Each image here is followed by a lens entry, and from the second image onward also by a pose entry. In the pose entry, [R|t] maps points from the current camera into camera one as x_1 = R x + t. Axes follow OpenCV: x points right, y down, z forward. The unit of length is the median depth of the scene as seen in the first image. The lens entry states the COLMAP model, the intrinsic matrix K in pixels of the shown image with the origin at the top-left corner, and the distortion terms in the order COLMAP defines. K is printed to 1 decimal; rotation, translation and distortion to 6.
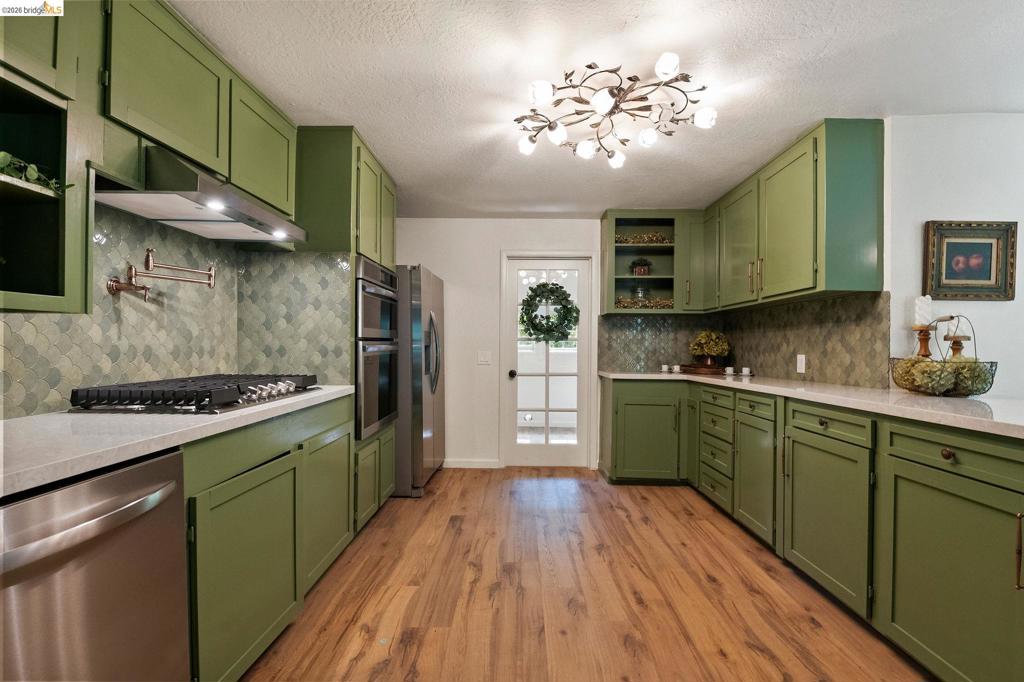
lens RADIAL K [[454.2, 0, 521.3], [0, 454.2, 341.4], [0, 0, 1]] dist [0.004570, 0.000789]
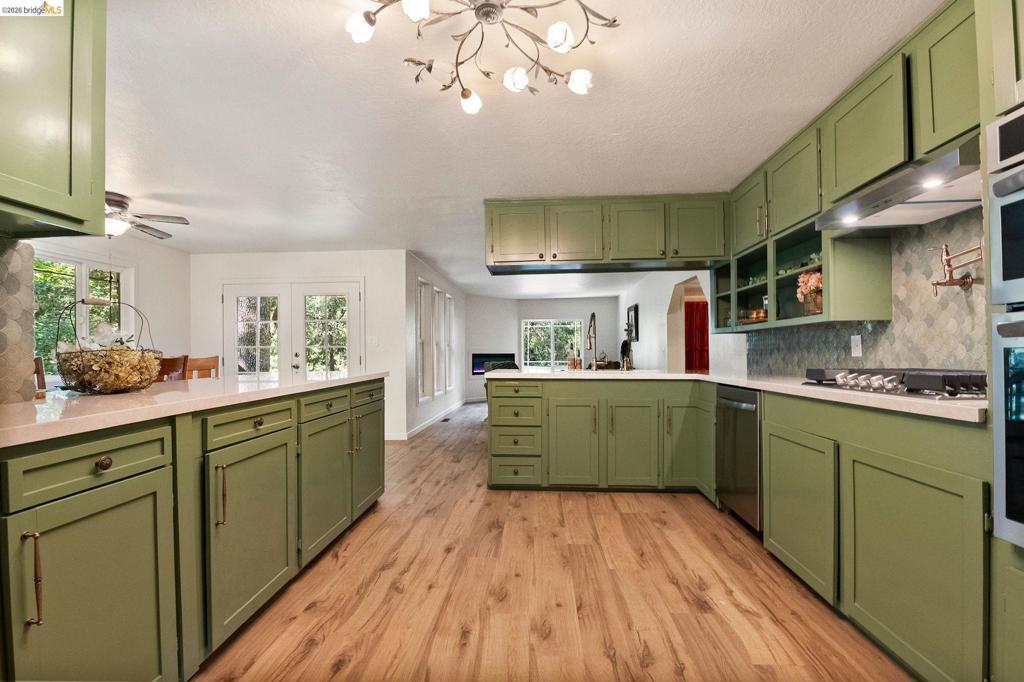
lens RADIAL K [[454.2, 0, 514.8], [0, 454.2, 351.3], [0, 0, 1]] dist [0.004570, 0.000789]
pose [[-0.998070, 0.000319, 0.062094, 0.095427], [-0.000429, 0.999928, -0.012032, 0.042961], [-0.062094, -0.012035, -0.997998, 1.541891]]
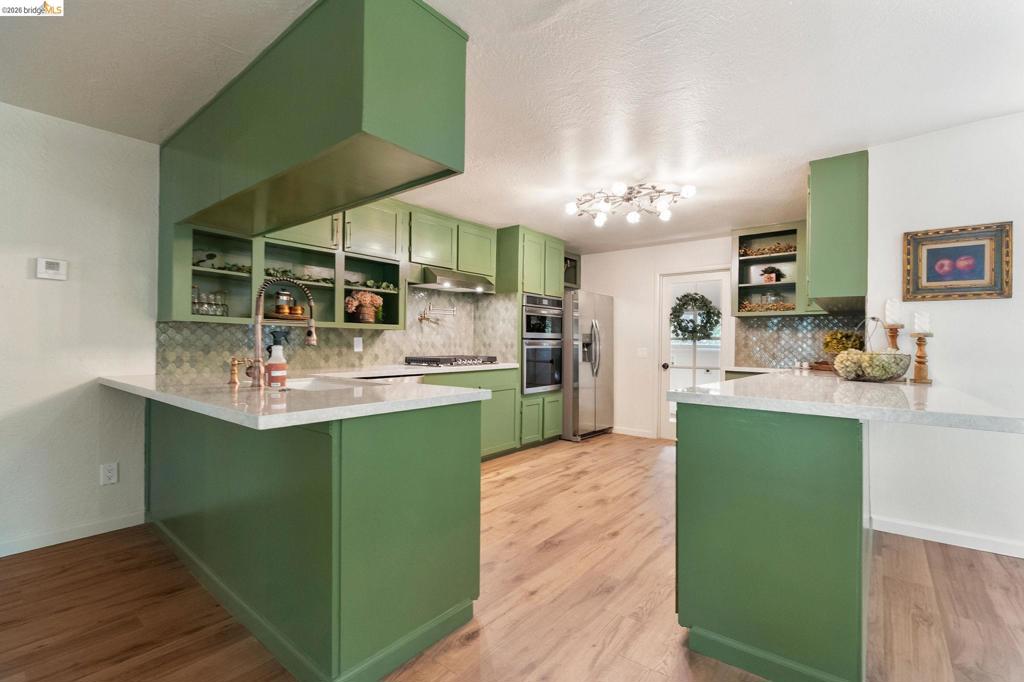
lens RADIAL K [[454.2, 0, 520.4], [0, 454.2, 340.8], [0, 0, 1]] dist [0.004570, 0.000789]
pose [[0.784078, -0.001778, -0.620660, 0.808904], [-0.000512, 0.999994, -0.003512, 0.010550], [0.620663, 0.003072, 0.784072, -0.467056]]
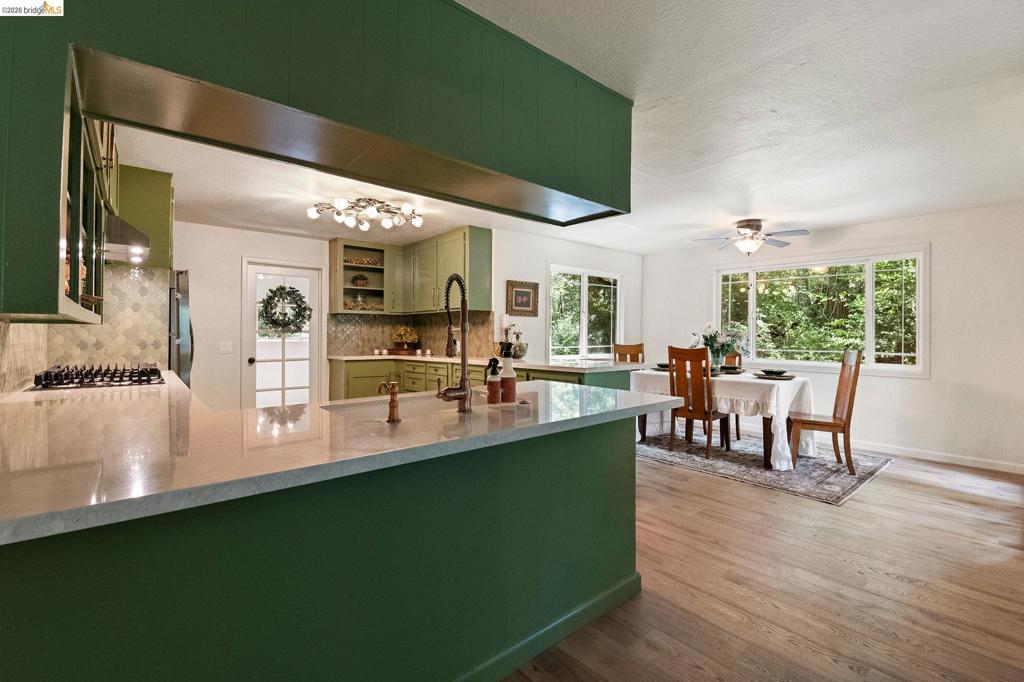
lens RADIAL K [[454.2, 0, 521.4], [0, 454.2, 329.0], [0, 0, 1]] dist [0.004570, 0.000789]
pose [[0.758153, 0.003068, 0.652069, -0.470351], [-0.005252, 0.999985, 0.001401, -0.029706], [-0.652055, -0.004487, 0.758158, -0.674863]]
